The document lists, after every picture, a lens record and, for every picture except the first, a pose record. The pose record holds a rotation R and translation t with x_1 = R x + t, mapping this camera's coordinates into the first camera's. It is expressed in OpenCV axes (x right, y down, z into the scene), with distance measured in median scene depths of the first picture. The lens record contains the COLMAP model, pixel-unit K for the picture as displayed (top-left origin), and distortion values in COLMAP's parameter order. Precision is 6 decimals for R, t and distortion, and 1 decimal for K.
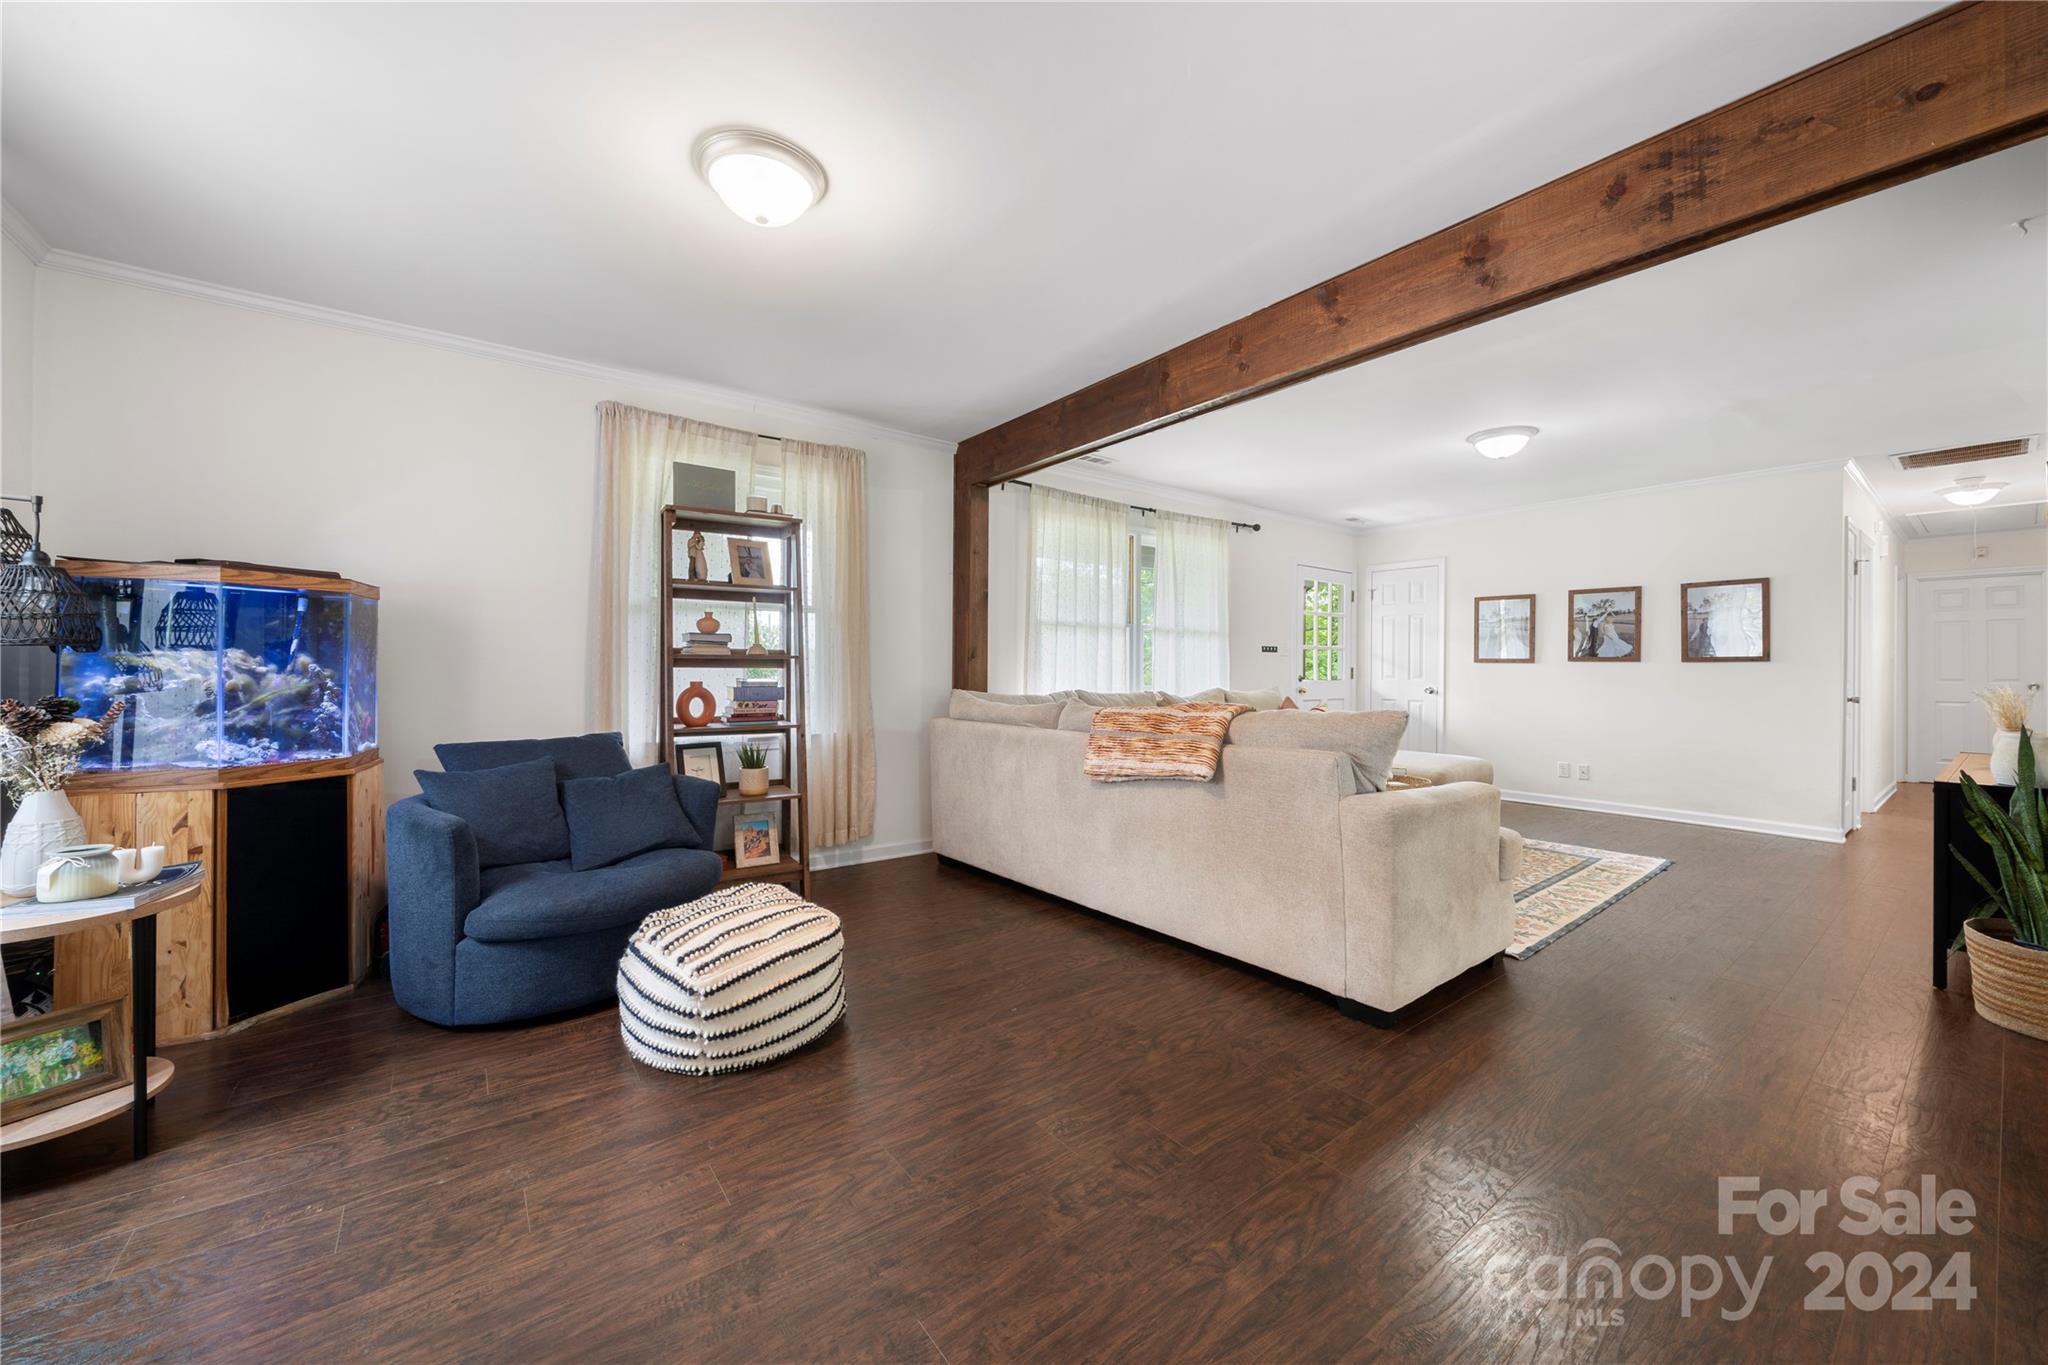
lens RADIAL K [[748.4, 0, 1032.5], [0, 748.4, 666.3], [0, 0, 1]] dist [-0.000118, -0.002574]
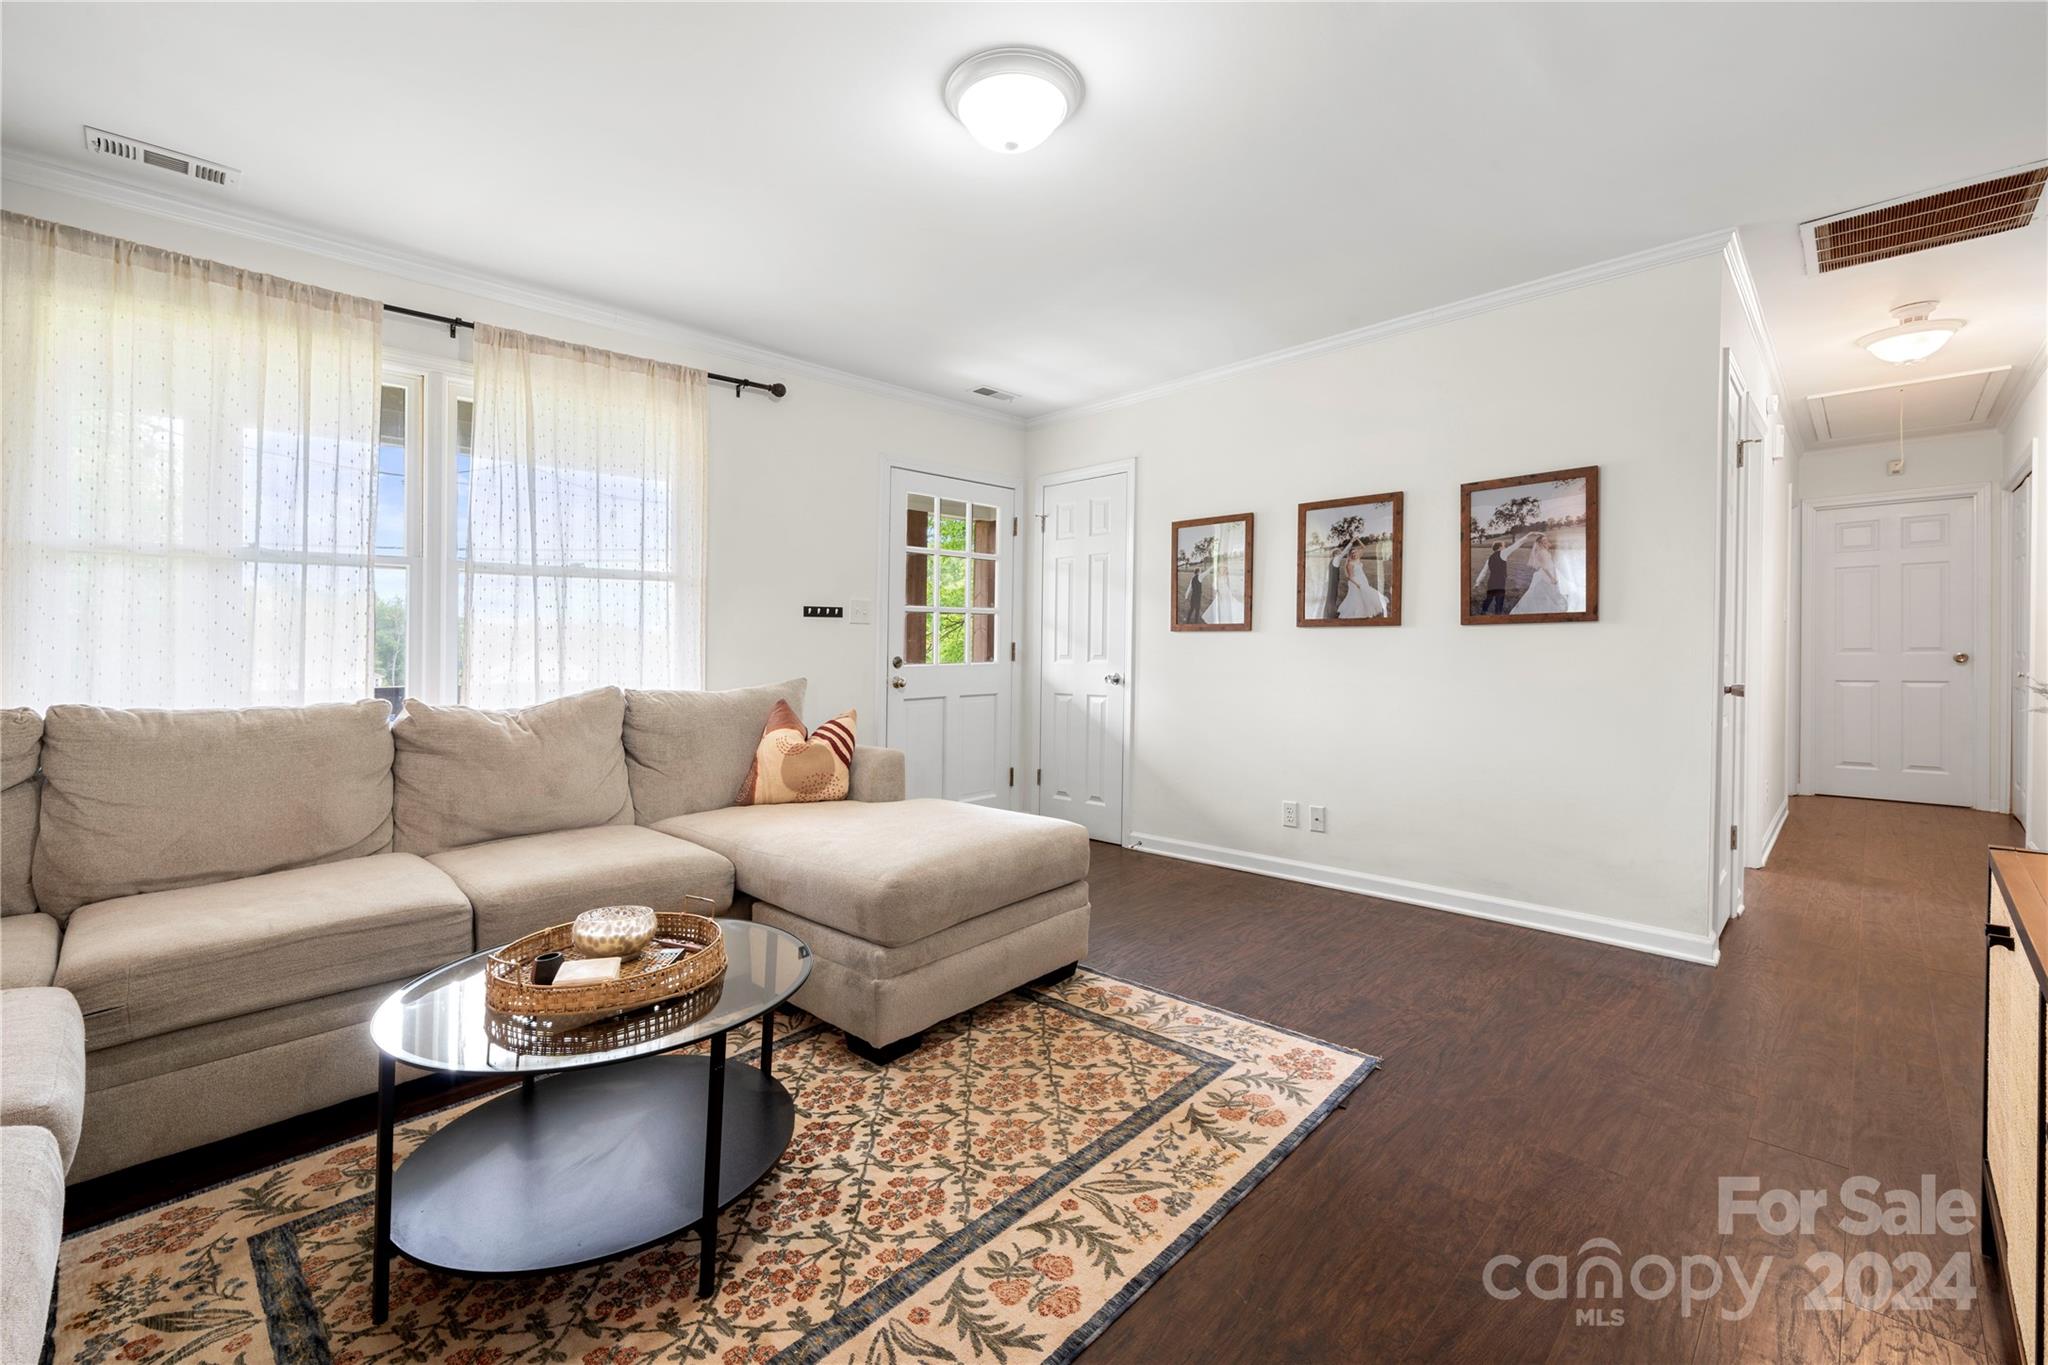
lens RADIAL K [[851.8, 0, 1015.1], [0, 851.8, 657.7], [0, 0, 1]] dist [-0.002423, 0.000066]
pose [[0.991021, -0.014237, 0.132946, 0.668446], [0.012106, 0.999785, 0.016821, 0.005833], [-0.133157, -0.015061, 0.990981, 0.609942]]
